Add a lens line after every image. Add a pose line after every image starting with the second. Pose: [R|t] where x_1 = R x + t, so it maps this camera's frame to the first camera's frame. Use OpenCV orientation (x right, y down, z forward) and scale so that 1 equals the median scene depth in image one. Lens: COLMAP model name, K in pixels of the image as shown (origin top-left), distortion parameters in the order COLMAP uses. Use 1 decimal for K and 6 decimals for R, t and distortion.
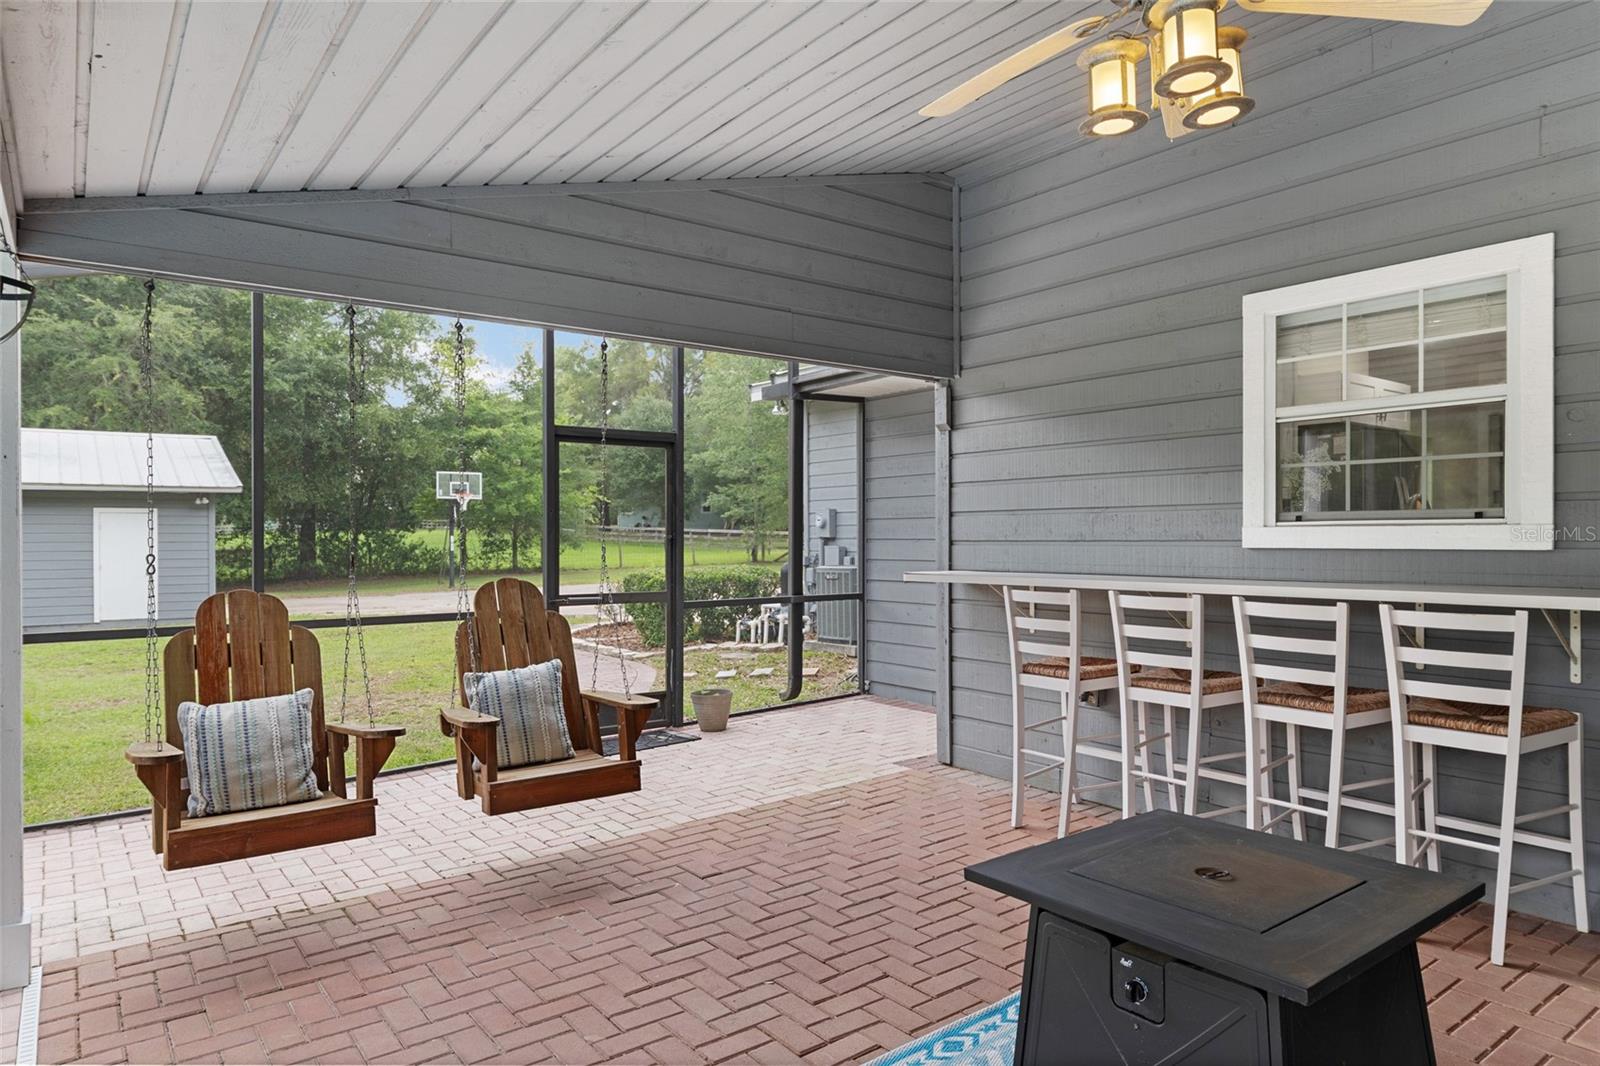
lens RADIAL K [[997.1, 0, 800.0], [0, 997.1, 533.0], [0, 0, 1]] dist [0.000428, 0.000064]
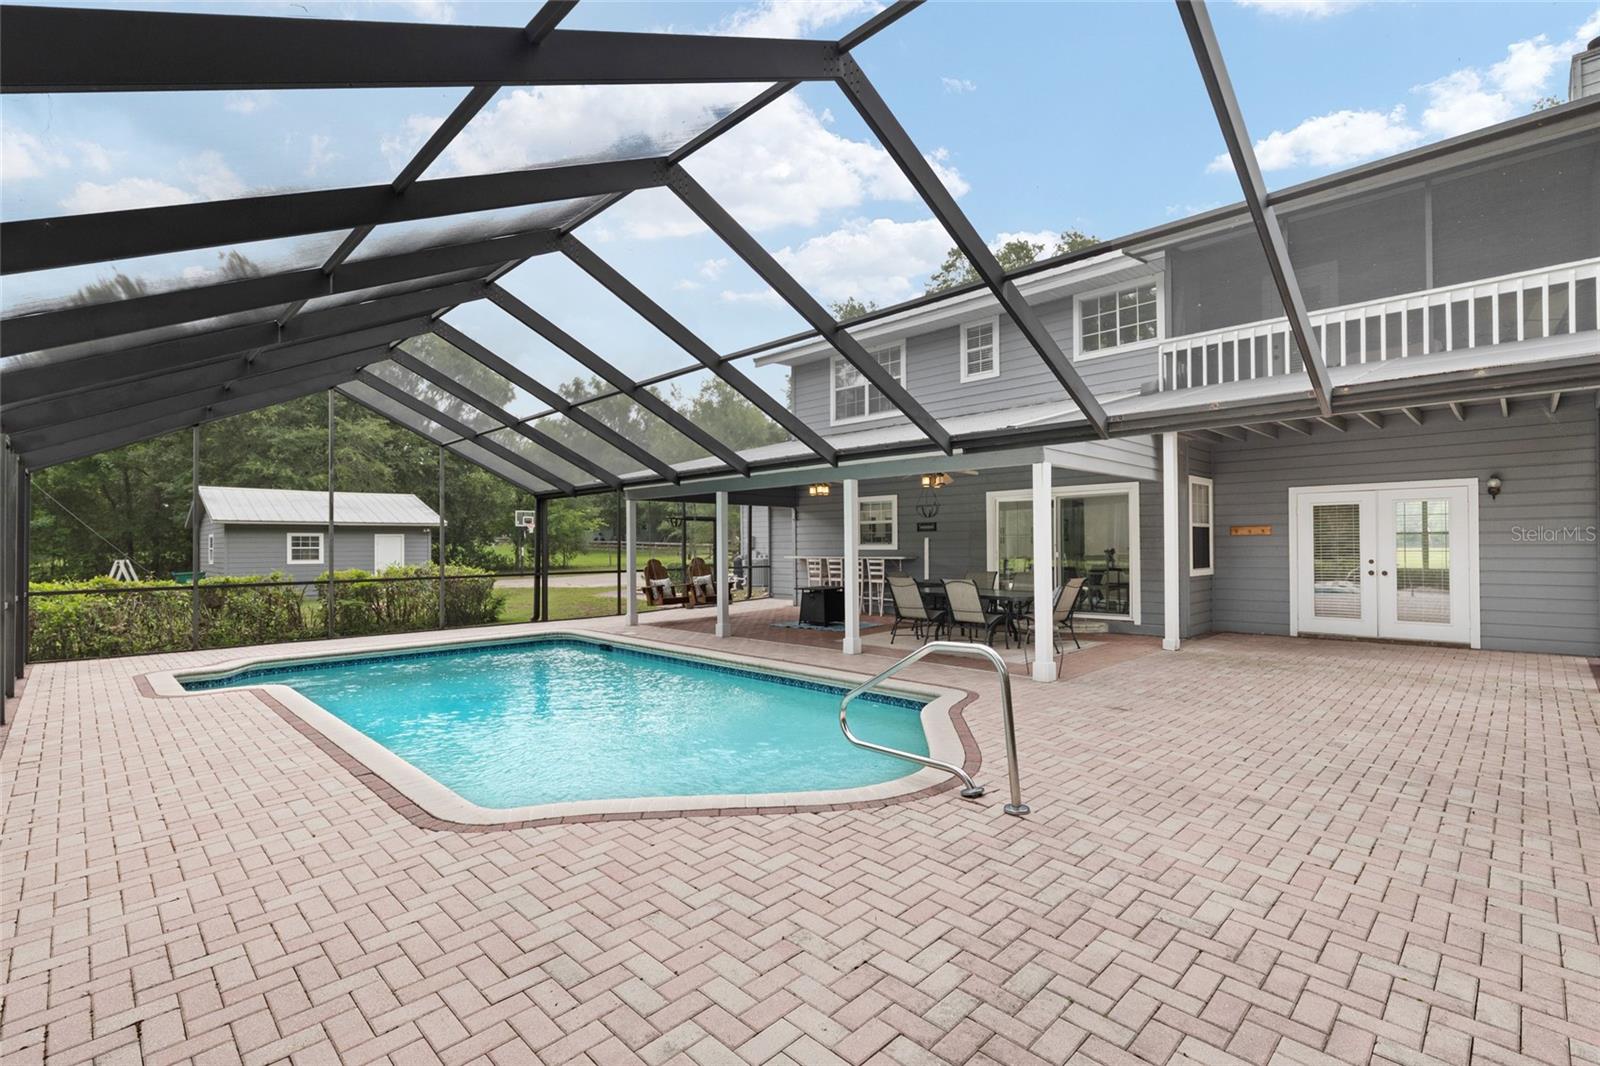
lens RADIAL K [[722.2, 0, 812.6], [0, 722.2, 534.7], [0, 0, 1]] dist [-0.003336, -0.000120]
pose [[0.988113, -0.000807, 0.153726, -0.231479], [0.002777, 0.999917, -0.012598, -0.011343], [-0.153703, 0.012875, 0.988033, -1.895932]]
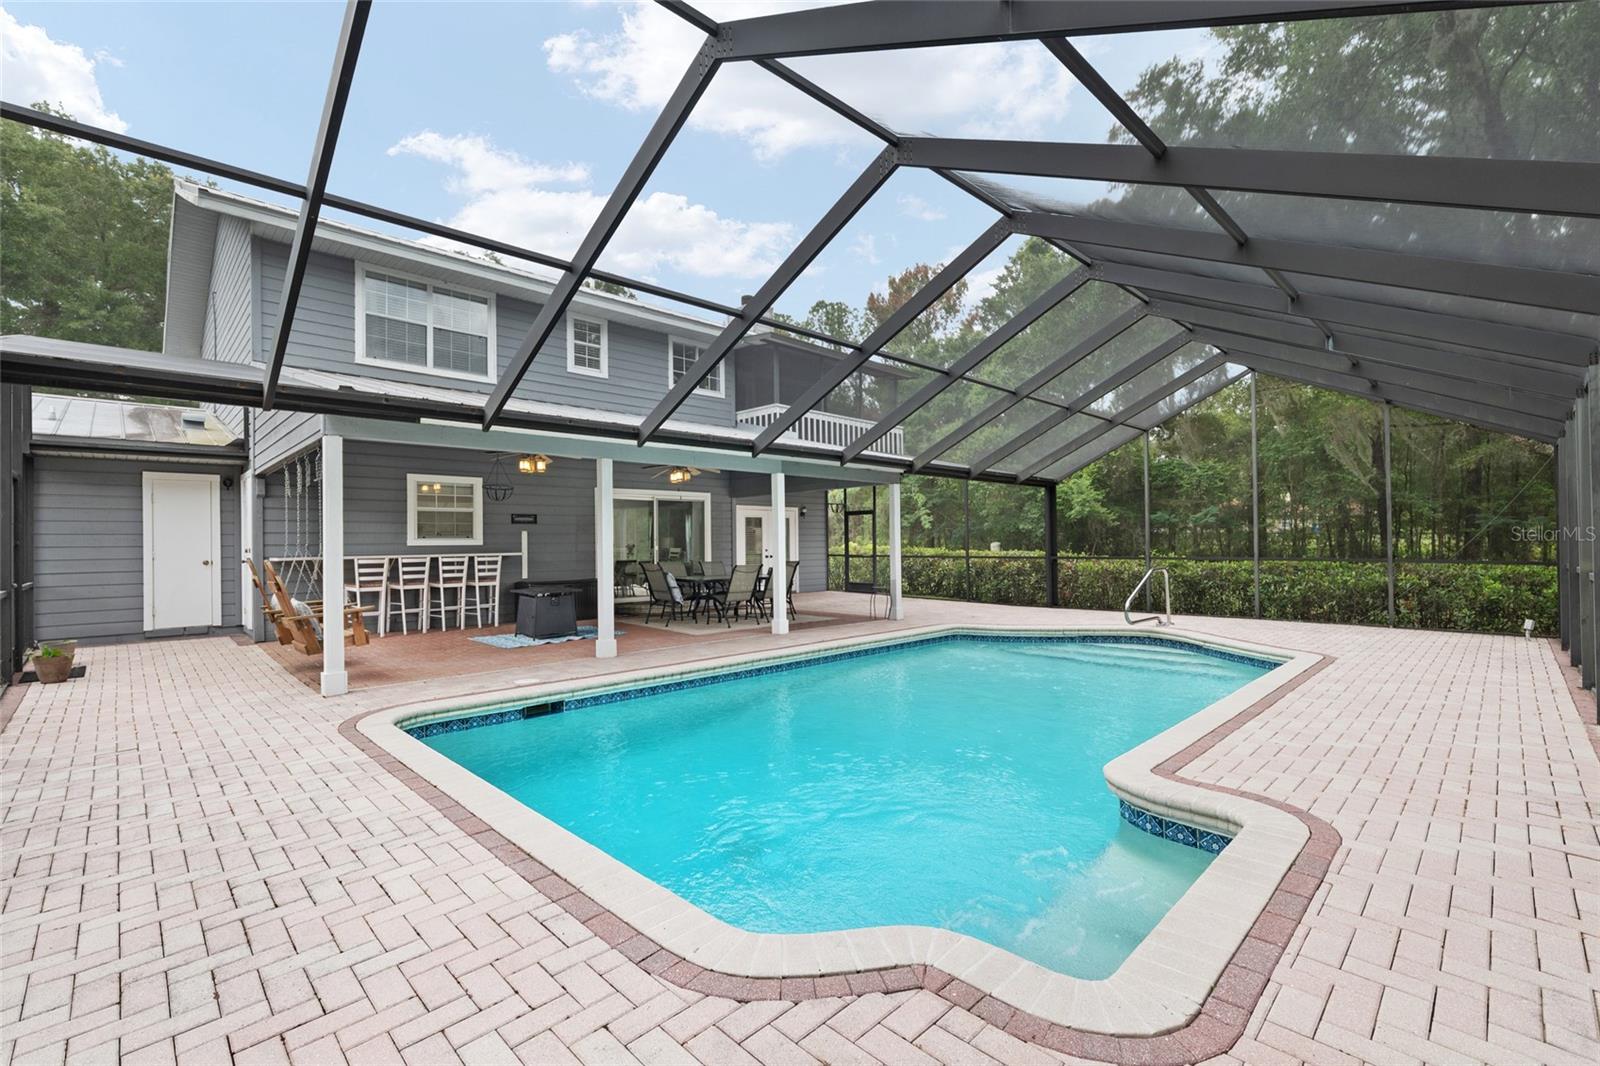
lens RADIAL K [[704.5, 0, 800.0], [0, 704.5, 533.0], [0, 0, 1]] dist [-0.003298, -0.000519]
pose [[-0.140231, 0.019106, 0.989935, -1.712598], [0.006971, 0.999808, -0.018309, 0.020025], [-0.990094, 0.004334, -0.140337, -0.011061]]
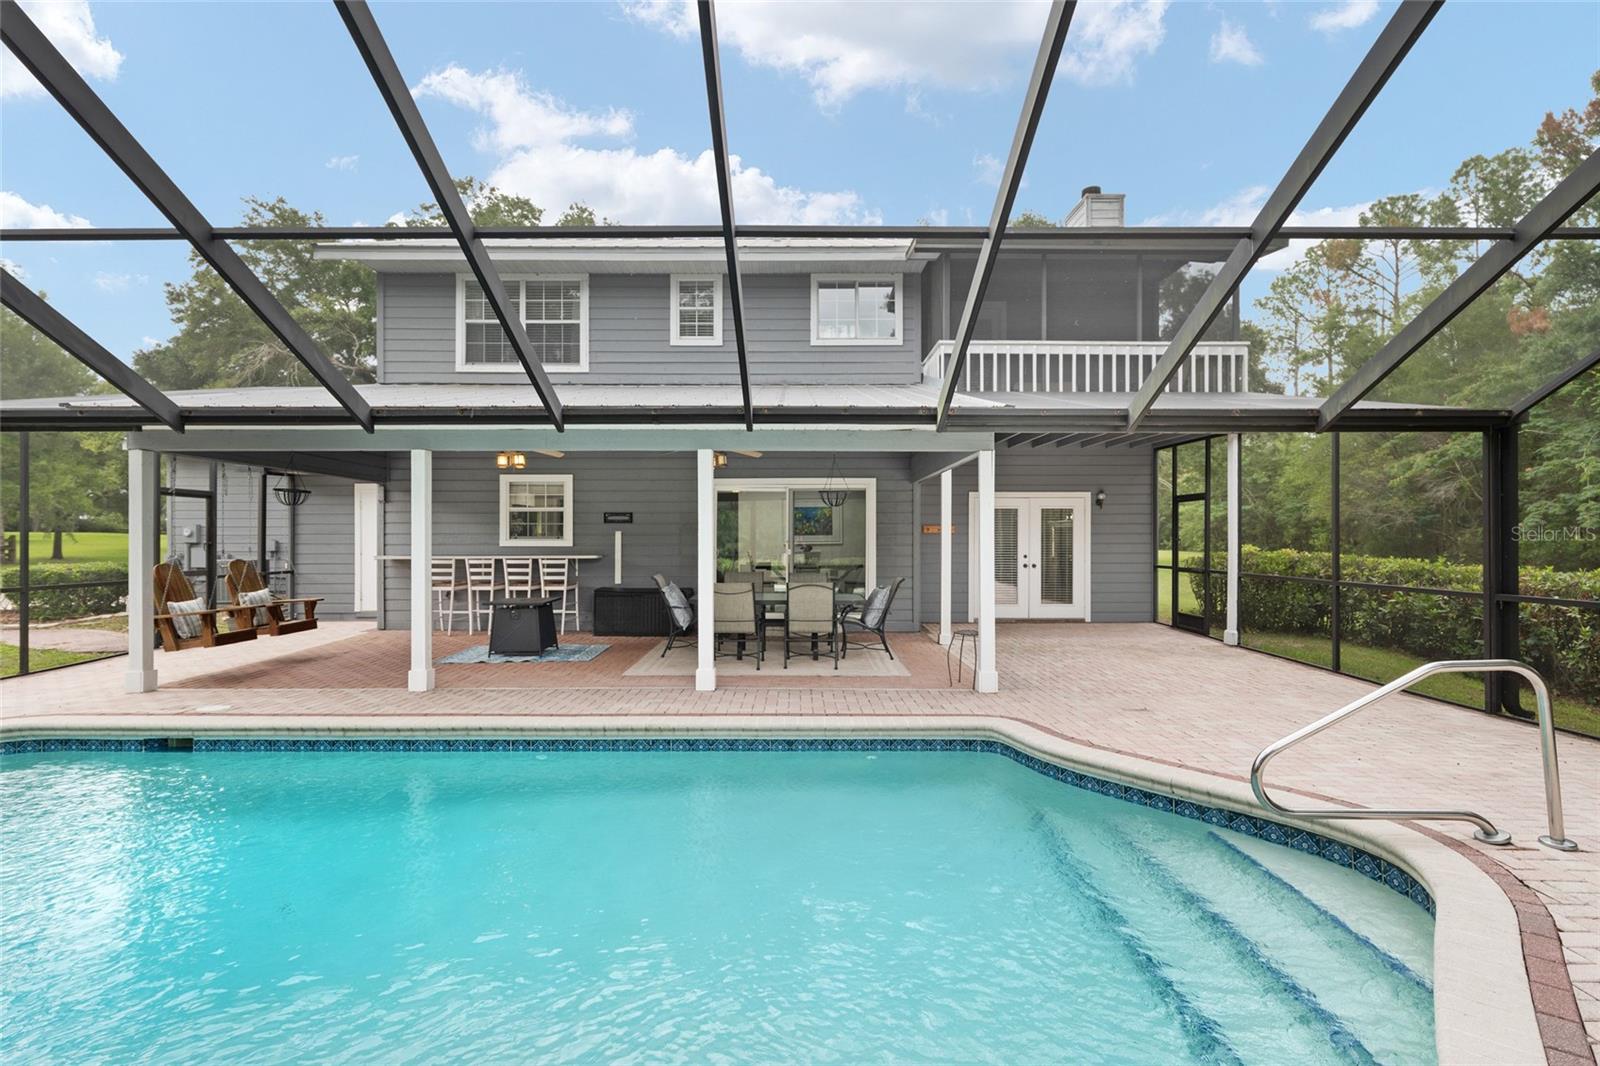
lens RADIAL K [[749.9, 0, 800.0], [0, 749.9, 533.0], [0, 0, 1]] dist [-0.001972, 0.000363]
pose [[0.601723, 0.009623, 0.798647, -0.808613], [-0.004050, 0.999951, -0.008997, -0.009885], [-0.798695, 0.002179, 0.601733, -1.126914]]
